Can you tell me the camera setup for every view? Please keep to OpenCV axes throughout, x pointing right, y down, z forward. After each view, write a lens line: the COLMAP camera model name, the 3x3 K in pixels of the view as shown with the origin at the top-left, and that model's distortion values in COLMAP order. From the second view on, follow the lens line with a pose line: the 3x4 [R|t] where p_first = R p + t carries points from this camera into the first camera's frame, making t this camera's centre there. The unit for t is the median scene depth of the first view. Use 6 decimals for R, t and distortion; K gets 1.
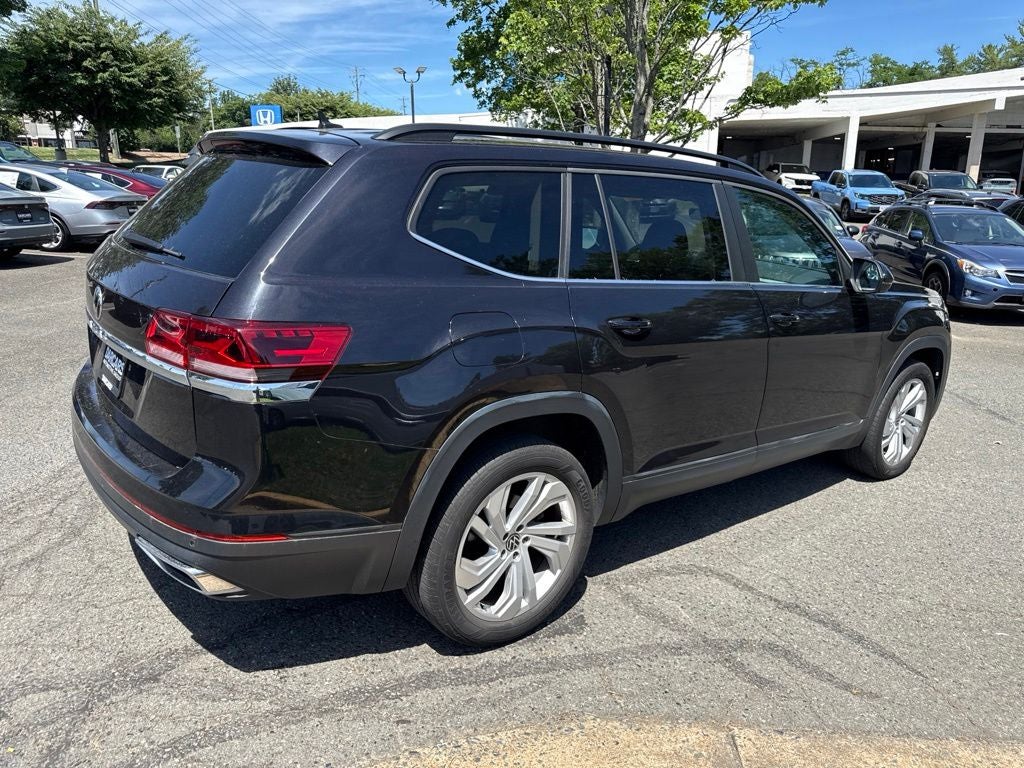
lens RADIAL K [[732.3, 0, 516.8], [0, 732.3, 377.4], [0, 0, 1]] dist [0.020158, -0.024313]
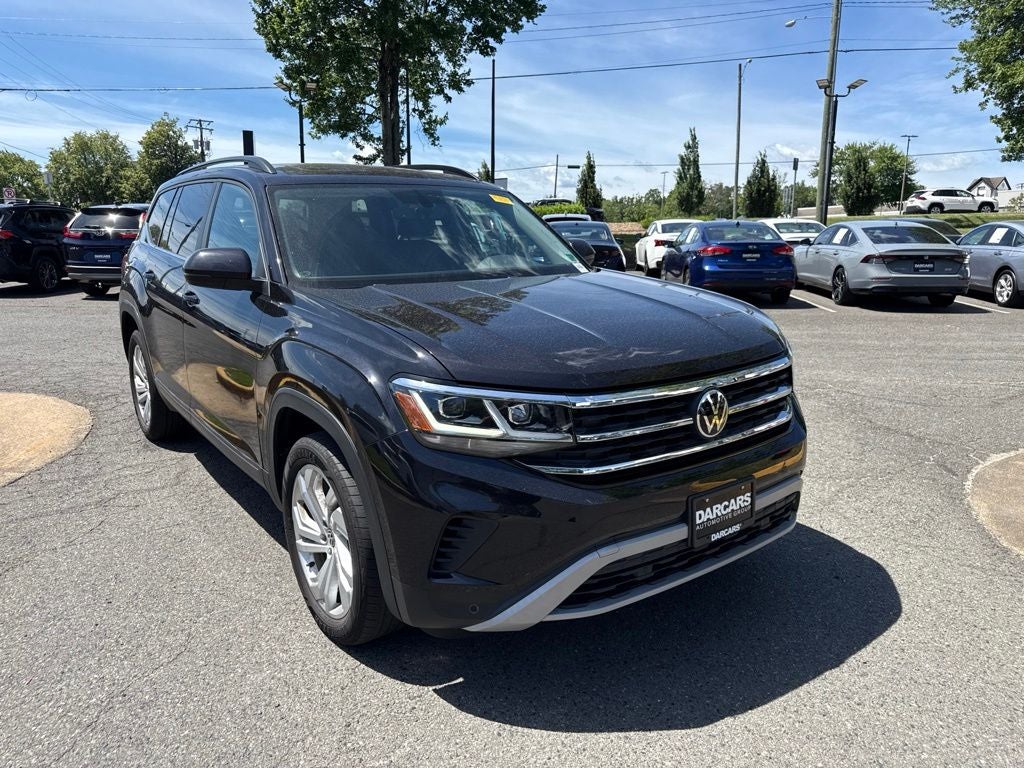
lens RADIAL K [[732.3, 0, 504.6], [0, 732.3, 386.6], [0, 0, 1]] dist [0.020158, -0.024313]
pose [[-0.045694, 0.162087, -0.985718, 1.592757], [-0.252941, 0.952716, 0.168386, -0.281198], [0.966402, 0.257023, -0.002535, 1.646761]]
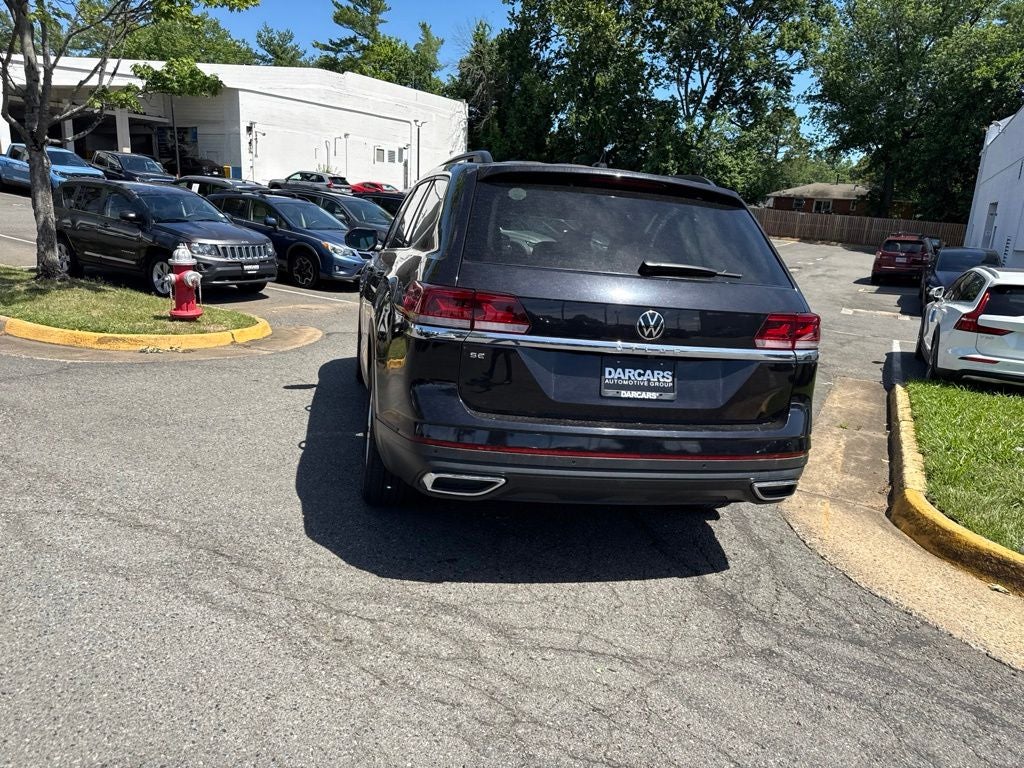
lens RADIAL K [[732.3, 0, 508.7], [0, 732.3, 386.6], [0, 0, 1]] dist [0.020158, -0.024313]
pose [[0.444616, -0.207114, 0.871447, -1.353197], [0.167901, 0.974926, 0.146044, -0.169486], [-0.879844, 0.081383, 0.468243, 0.543149]]
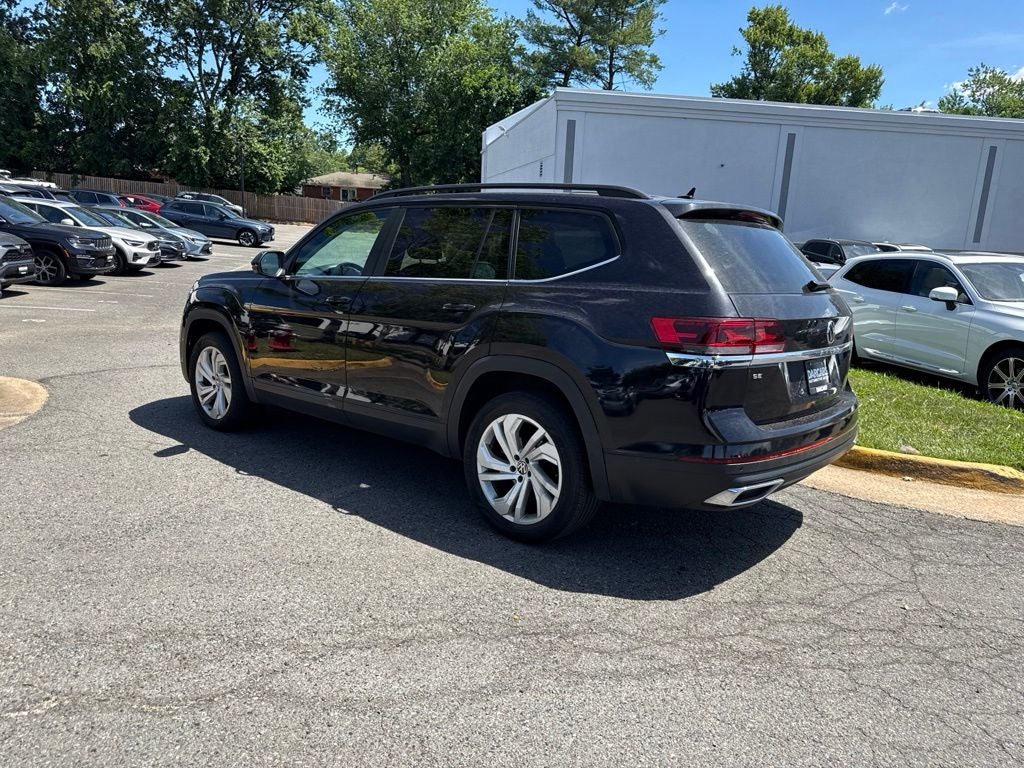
lens RADIAL K [[732.3, 0, 508.6], [0, 732.3, 382.9], [0, 0, 1]] dist [0.020158, -0.024313]
pose [[-0.182929, -0.241434, 0.953020, -1.489530], [0.189222, 0.942606, 0.275116, -0.419747], [-0.964744, 0.230659, -0.126745, 1.463022]]
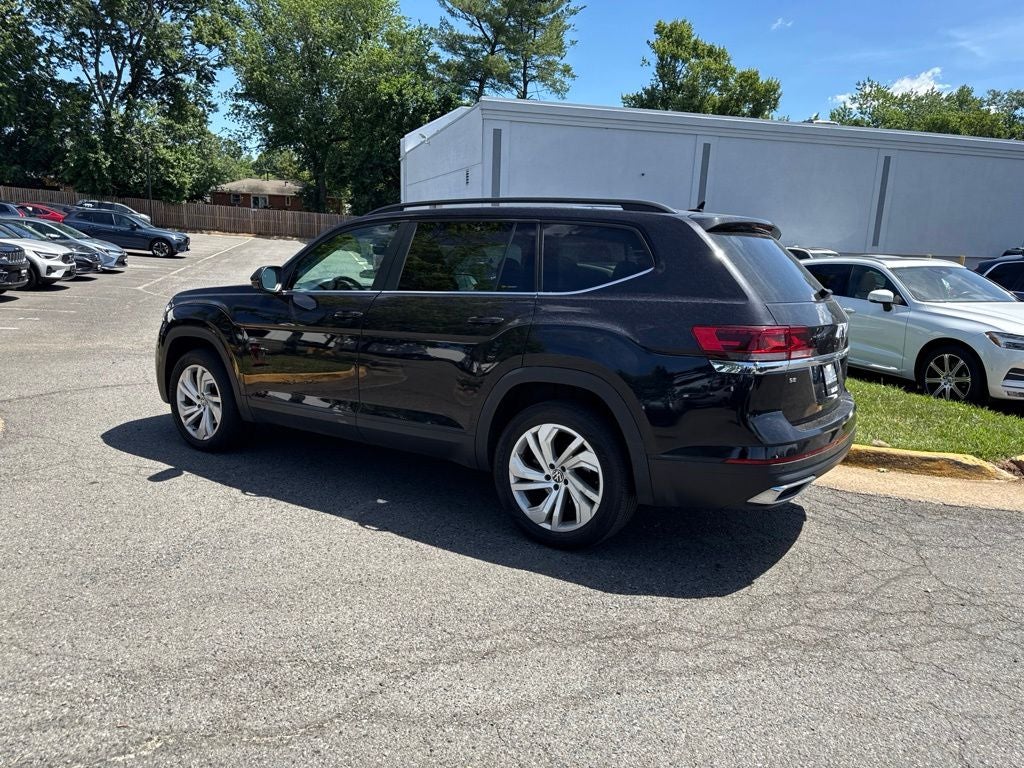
lens RADIAL K [[732.3, 0, 508.3], [0, 732.3, 384.1], [0, 0, 1]] dist [0.020158, -0.024313]
pose [[-0.296784, -0.227424, 0.927468, -1.460463], [0.186600, 0.938694, 0.289887, -0.469347], [-0.936536, 0.259100, -0.236152, 1.648165]]
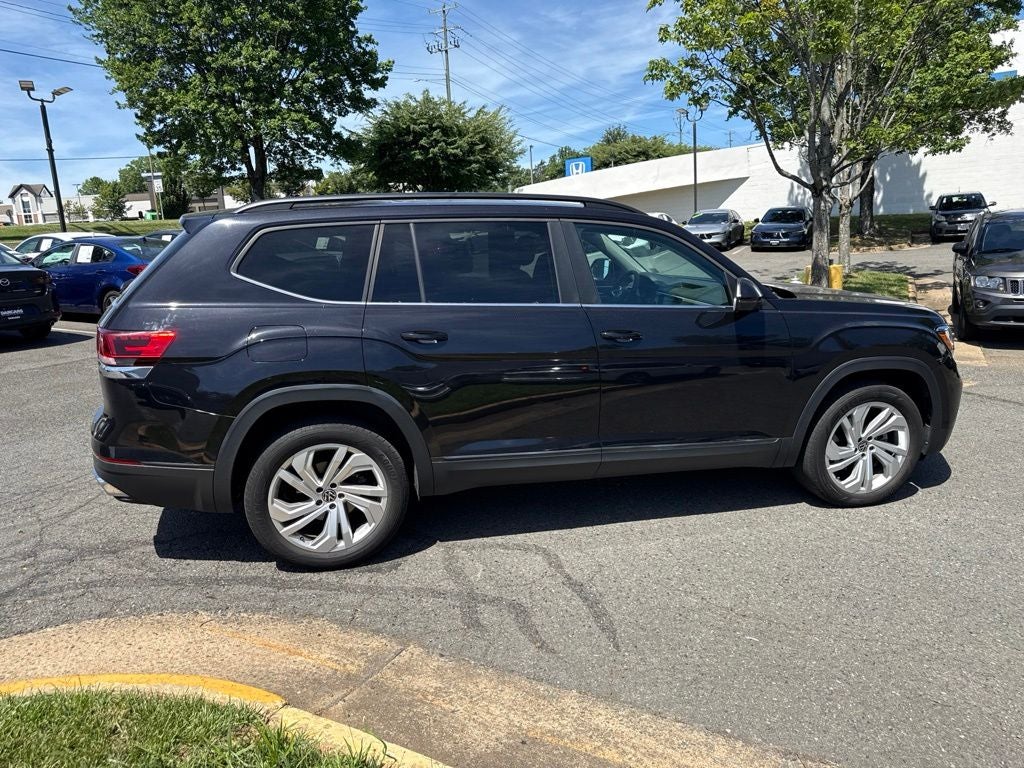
lens RADIAL K [[732.3, 0, 515.7], [0, 732.3, 387.5], [0, 0, 1]] dist [0.020158, -0.024313]
pose [[0.901122, 0.024100, -0.432896, 0.775442], [-0.039587, 0.998857, -0.026796, 0.040213], [0.431755, 0.041283, 0.901046, -0.076550]]
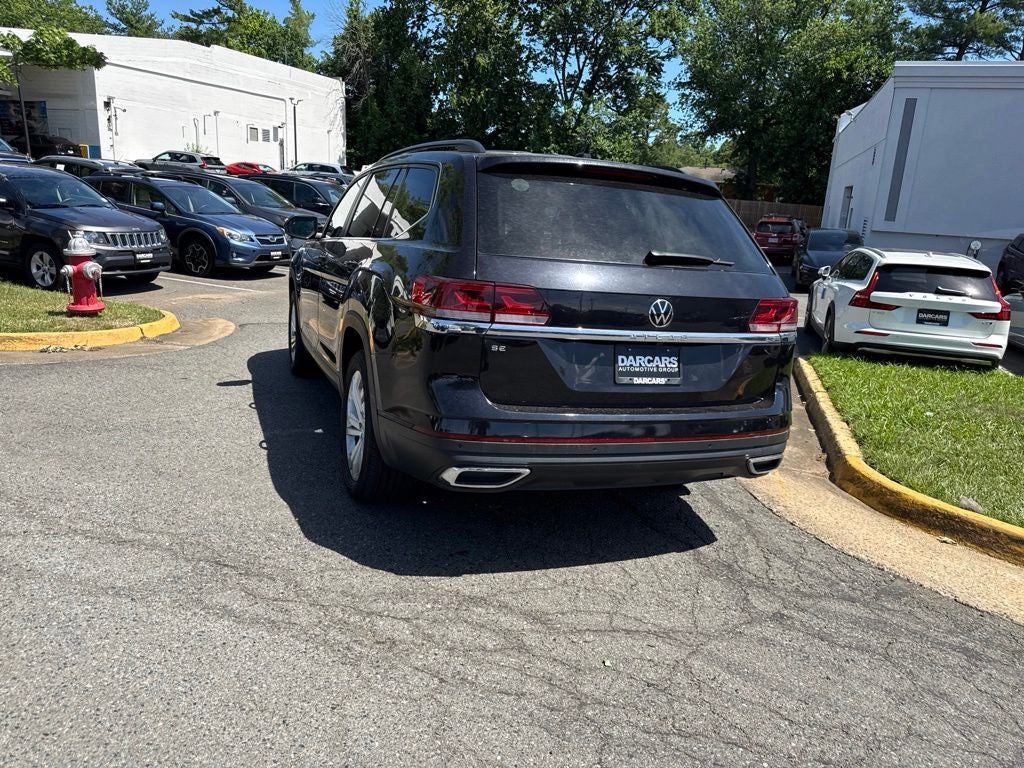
lens RADIAL K [[732.3, 0, 508.8], [0, 732.3, 386.0], [0, 0, 1]] dist [0.020158, -0.024313]
pose [[0.293950, -0.241741, 0.924746, -1.420163], [0.179142, 0.964278, 0.195131, -0.210726], [-0.938883, 0.108302, 0.326756, 0.694649]]
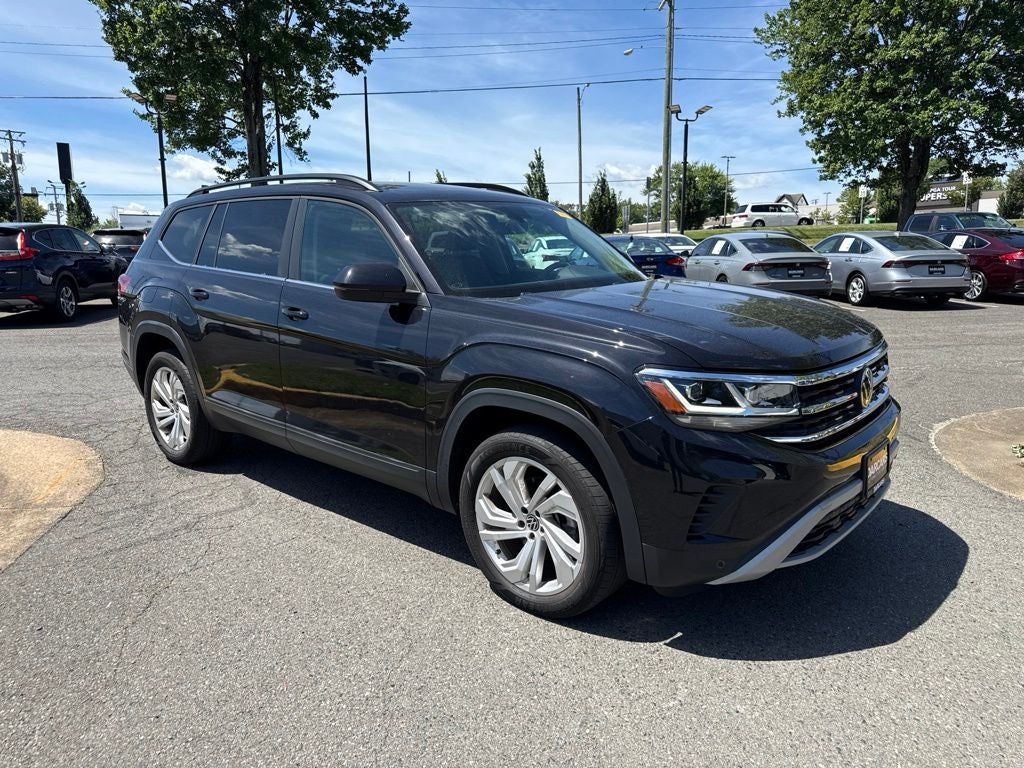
lens RADIAL K [[732.3, 0, 505.1], [0, 732.3, 386.7], [0, 0, 1]] dist [0.020158, -0.024313]
pose [[0.165122, 0.138185, -0.976545, 1.668636], [-0.226673, 0.968949, 0.098782, -0.168502], [0.959872, 0.205045, 0.191318, 1.238013]]
